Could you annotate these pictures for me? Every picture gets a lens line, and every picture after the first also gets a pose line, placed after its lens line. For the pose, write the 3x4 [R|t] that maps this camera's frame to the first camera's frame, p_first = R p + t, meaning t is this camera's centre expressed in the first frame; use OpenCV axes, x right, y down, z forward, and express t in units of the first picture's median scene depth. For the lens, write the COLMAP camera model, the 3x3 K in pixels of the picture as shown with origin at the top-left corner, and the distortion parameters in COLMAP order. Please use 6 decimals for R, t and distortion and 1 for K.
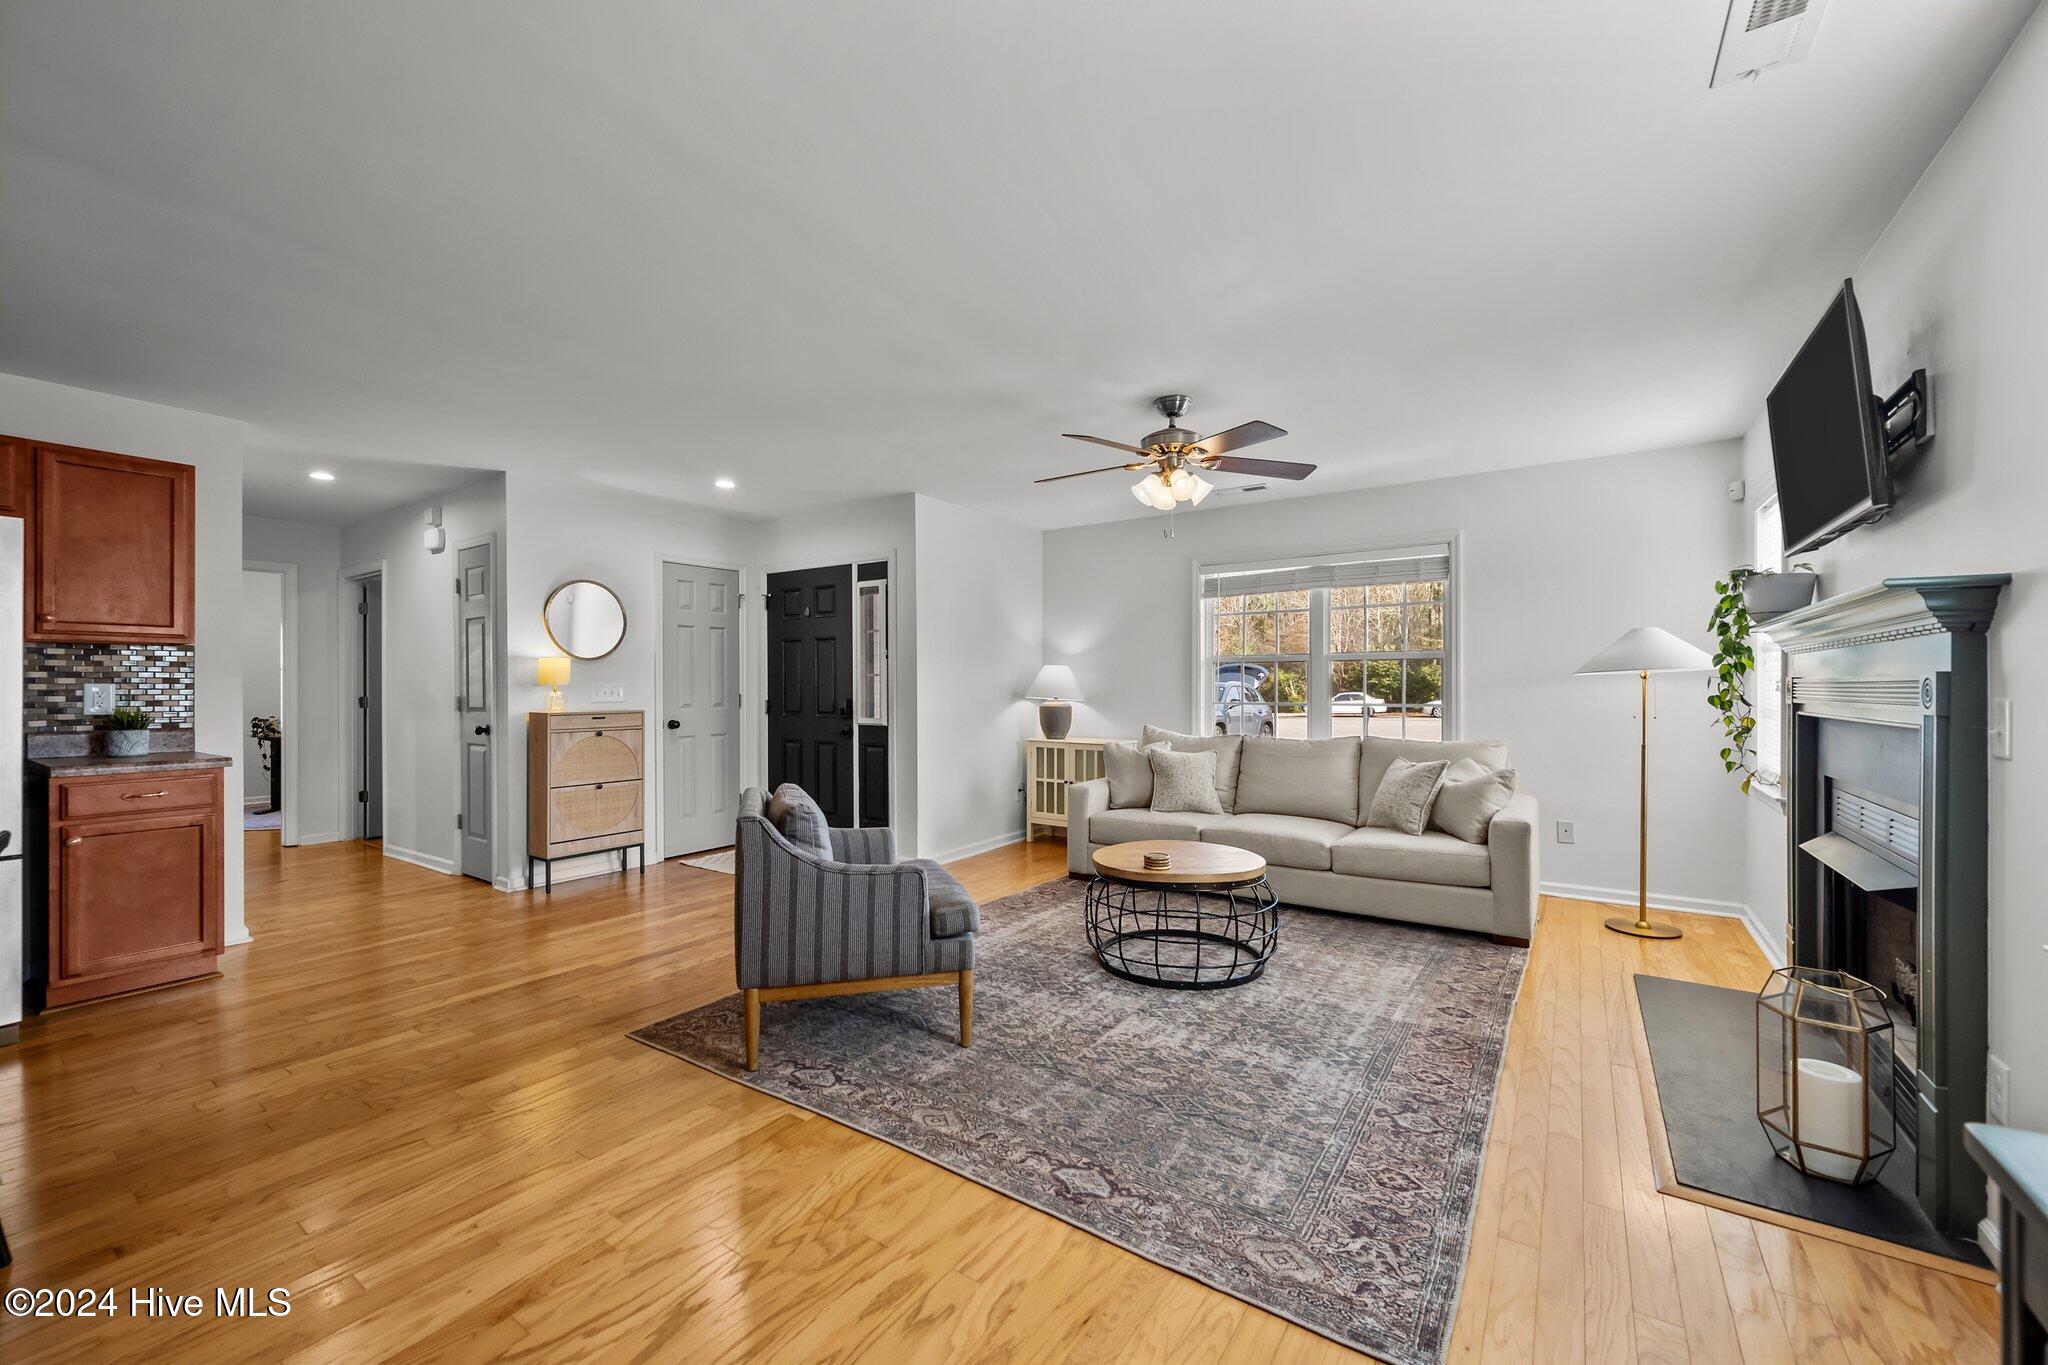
lens RADIAL K [[809.9, 0, 1026.9], [0, 809.9, 681.6], [0, 0, 1]] dist [-0.001768, -0.000302]
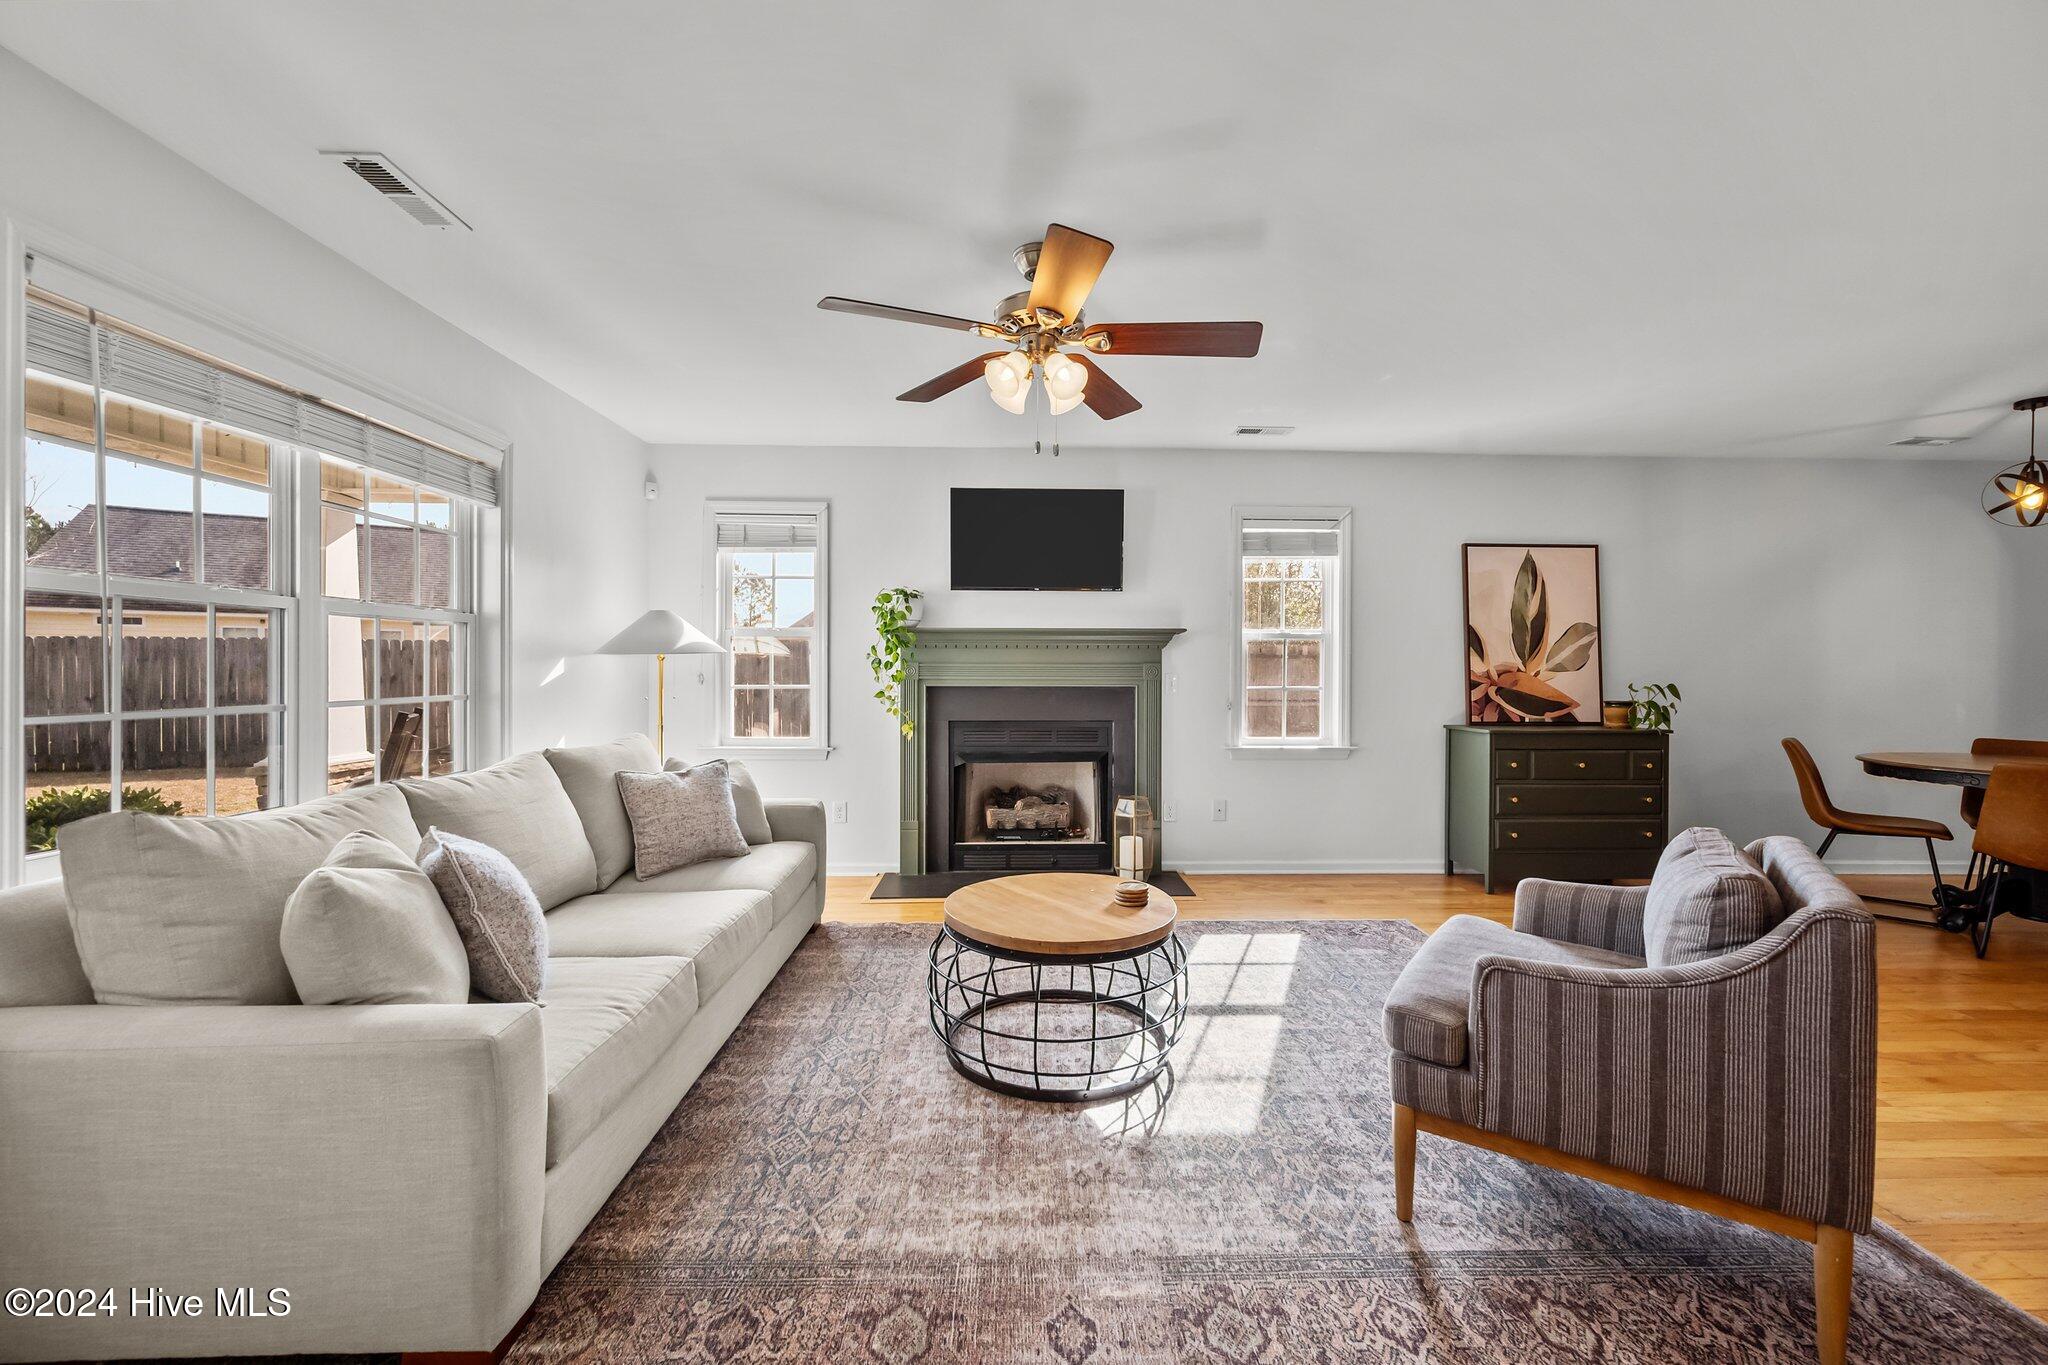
lens RADIAL K [[809.9, 0, 1031.4], [0, 809.9, 676.8], [0, 0, 1]] dist [-0.001768, -0.000302]
pose [[-0.582405, -0.009869, 0.812839, -0.397518], [-0.007282, 0.999950, 0.006924, 0.007986], [-0.812866, -0.001887, -0.582448, 1.470339]]
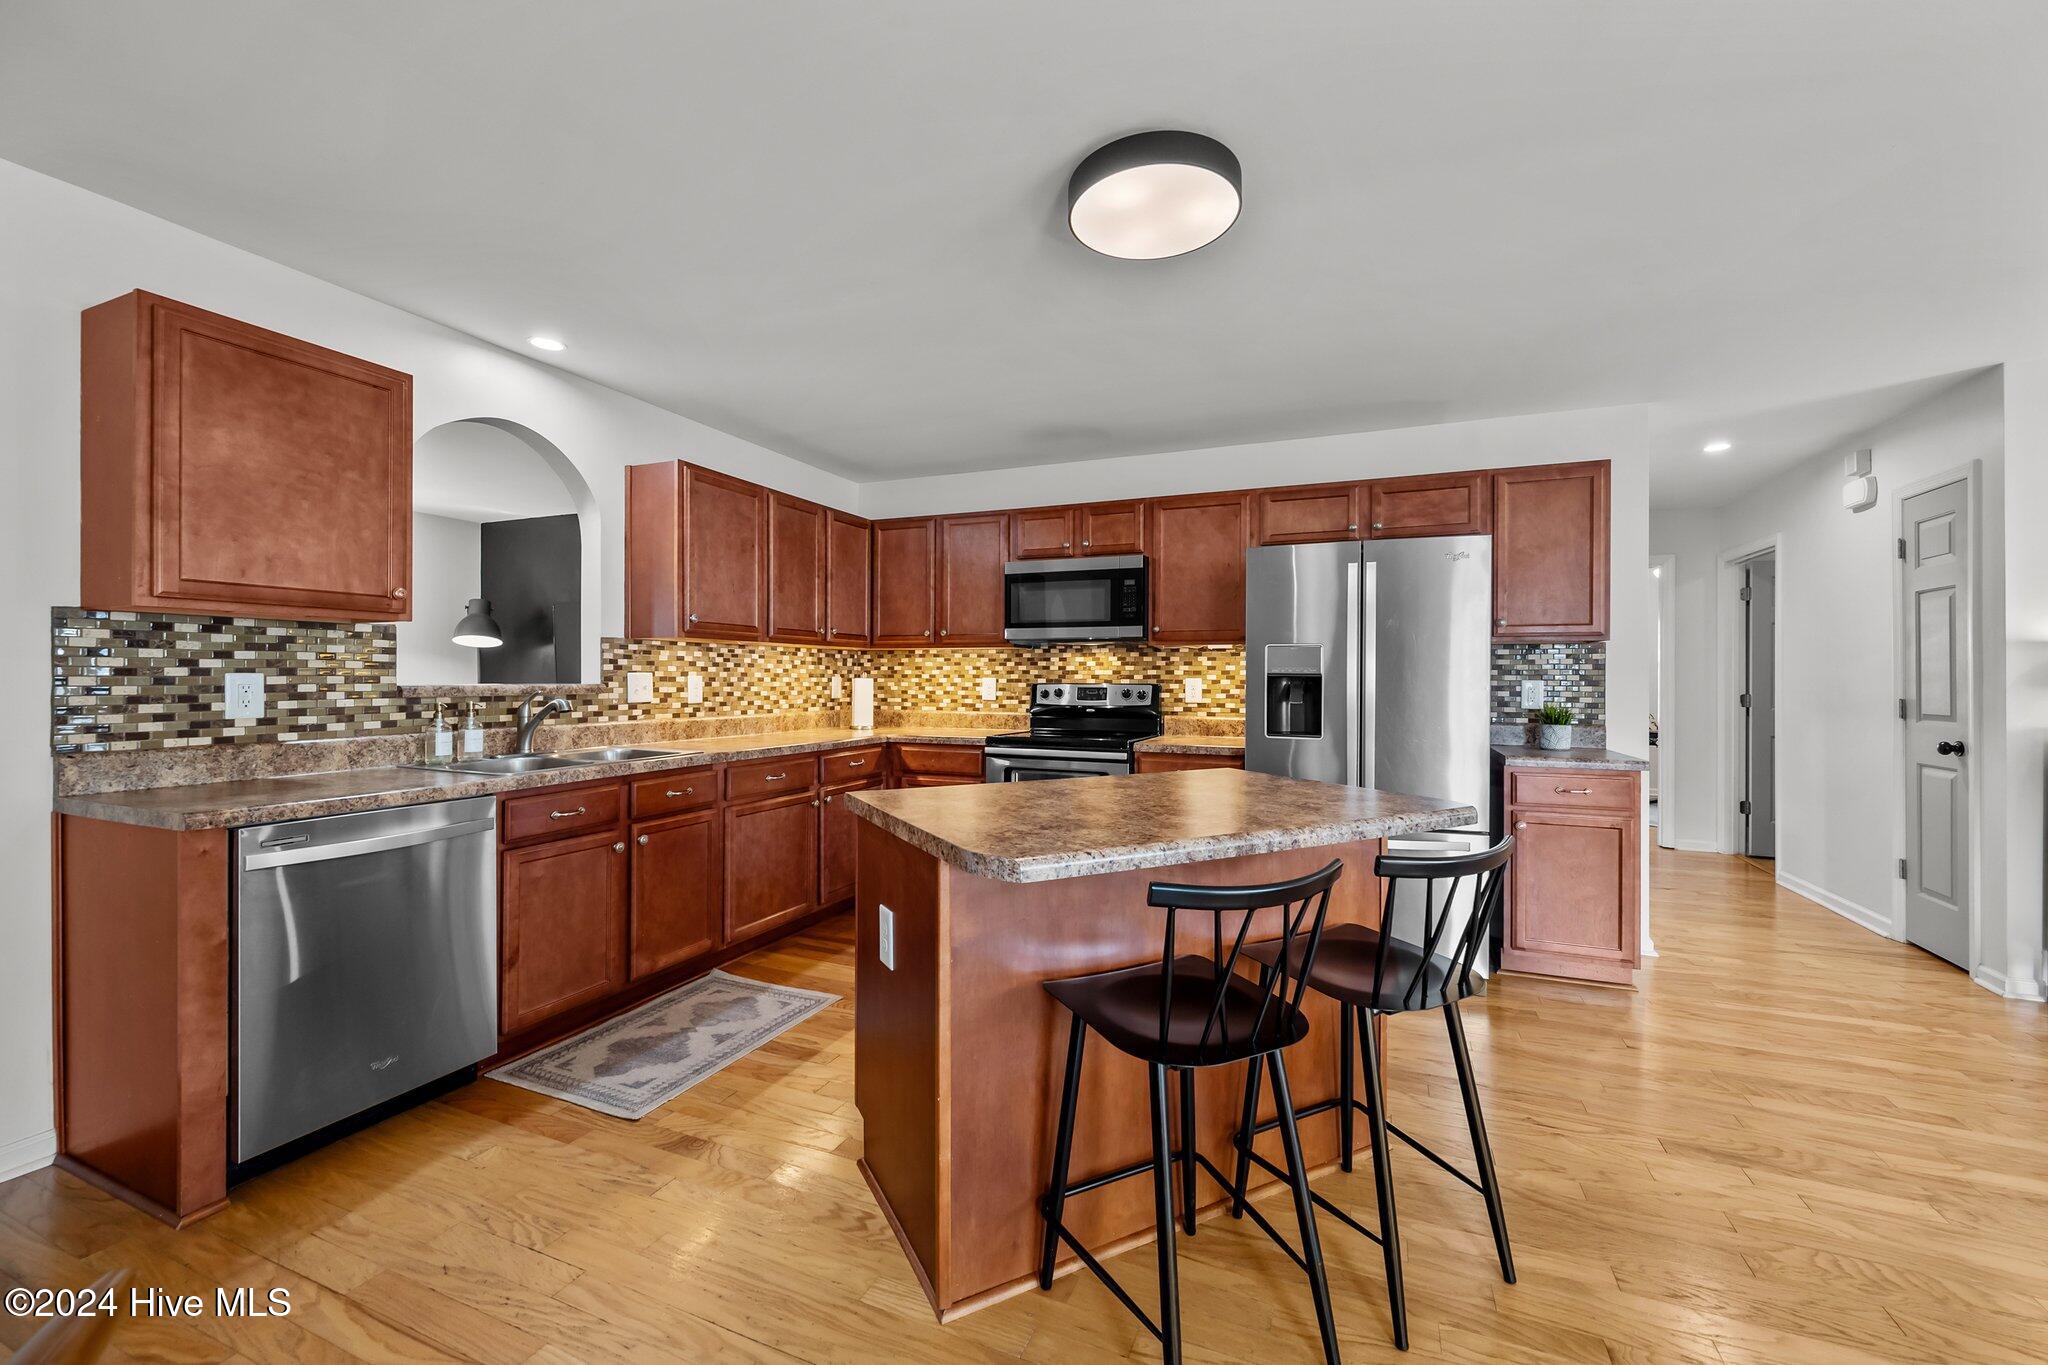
lens RADIAL K [[809.9, 0, 1034.2], [0, 809.9, 676.3], [0, 0, 1]] dist [-0.001768, -0.000302]
pose [[0.198806, 0.002988, -0.980034, -0.206586], [-0.000813, 0.999996, 0.002884, -0.005387], [0.980039, 0.000223, 0.198807, 0.118734]]
